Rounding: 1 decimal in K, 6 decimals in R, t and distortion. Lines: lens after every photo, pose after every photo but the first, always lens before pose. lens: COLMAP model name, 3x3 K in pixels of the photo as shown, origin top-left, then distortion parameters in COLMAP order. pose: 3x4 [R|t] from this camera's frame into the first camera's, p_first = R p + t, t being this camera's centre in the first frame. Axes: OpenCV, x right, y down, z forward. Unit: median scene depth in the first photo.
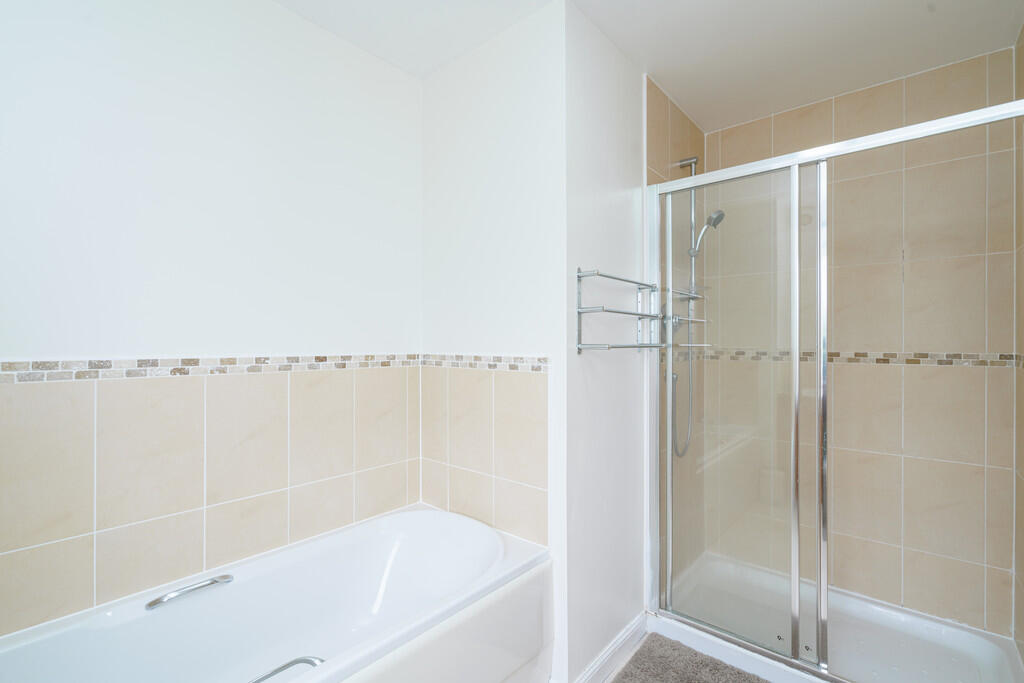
lens RADIAL K [[467.9, 0, 515.5], [0, 467.9, 346.5], [0, 0, 1]] dist [-0.004846, 0.001975]
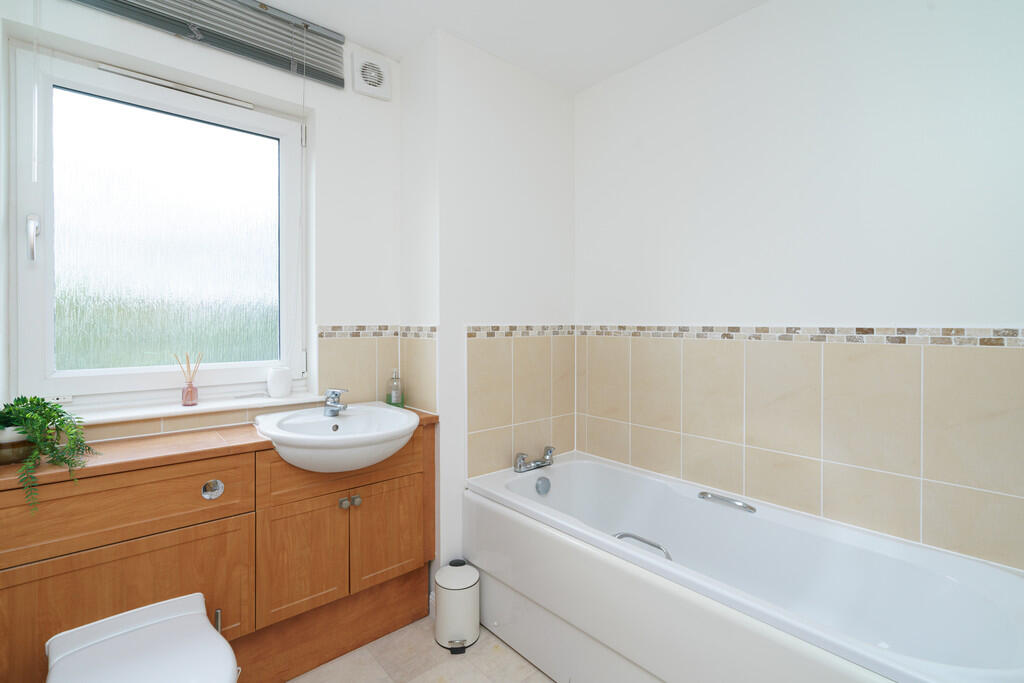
lens RADIAL K [[467.9, 0, 515.3], [0, 467.9, 332.0], [0, 0, 1]] dist [-0.004846, 0.001975]
pose [[-0.160497, 0.032898, -0.986488, 0.610683], [0.009019, 0.999452, 0.031863, -0.005473], [0.986995, -0.003783, -0.160706, 0.548704]]
